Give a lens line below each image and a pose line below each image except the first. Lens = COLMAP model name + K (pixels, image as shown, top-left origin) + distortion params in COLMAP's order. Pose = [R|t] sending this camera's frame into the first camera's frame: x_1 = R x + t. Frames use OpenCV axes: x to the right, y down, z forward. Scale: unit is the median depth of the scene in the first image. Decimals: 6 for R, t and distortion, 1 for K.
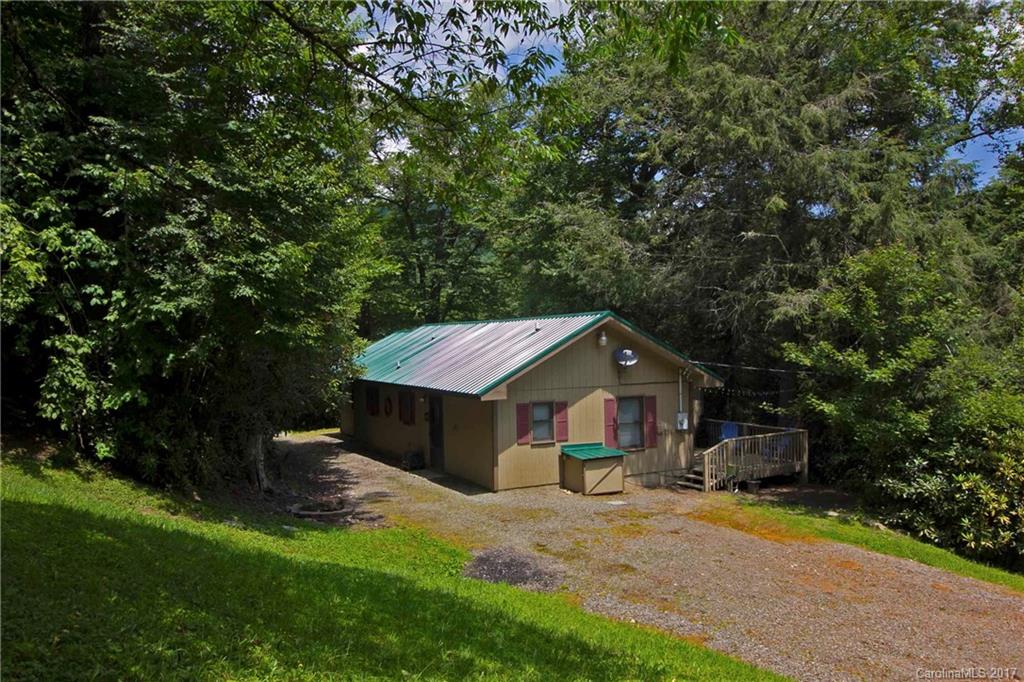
lens RADIAL K [[807.5, 0, 513.6], [0, 807.5, 344.3], [0, 0, 1]] dist [0.012934, 0.003878]
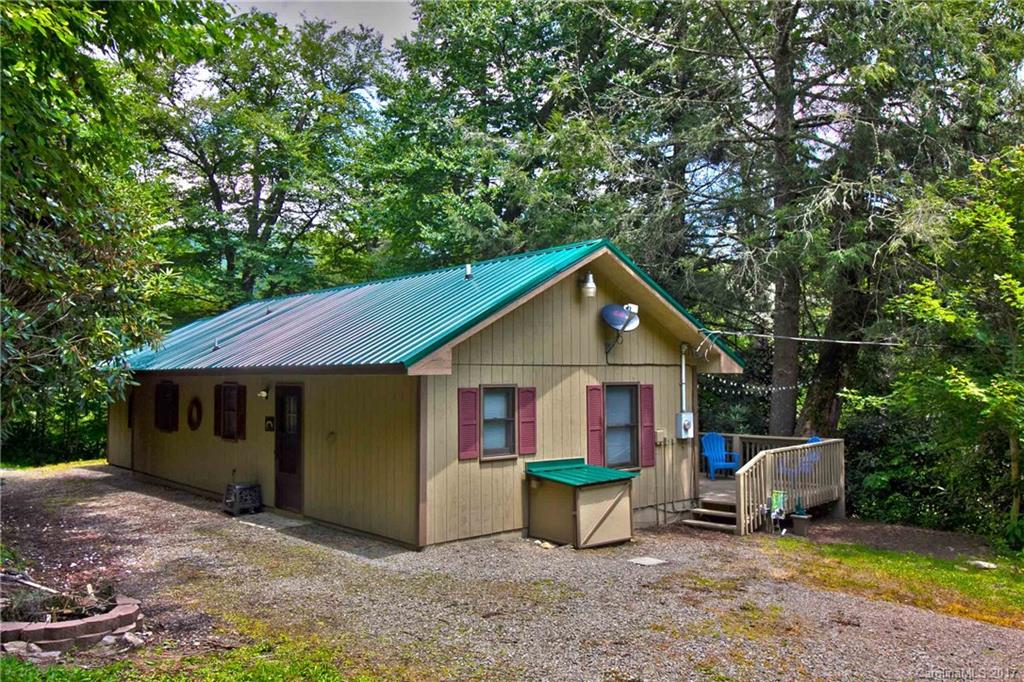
lens RADIAL K [[807.5, 0, 513.6], [0, 807.5, 344.3], [0, 0, 1]] dist [0.012934, 0.003878]
pose [[0.968368, 0.022764, 0.248485, -0.093759], [-0.010456, 0.998657, -0.050739, 0.067799], [-0.249307, 0.046536, 0.967306, 0.425747]]
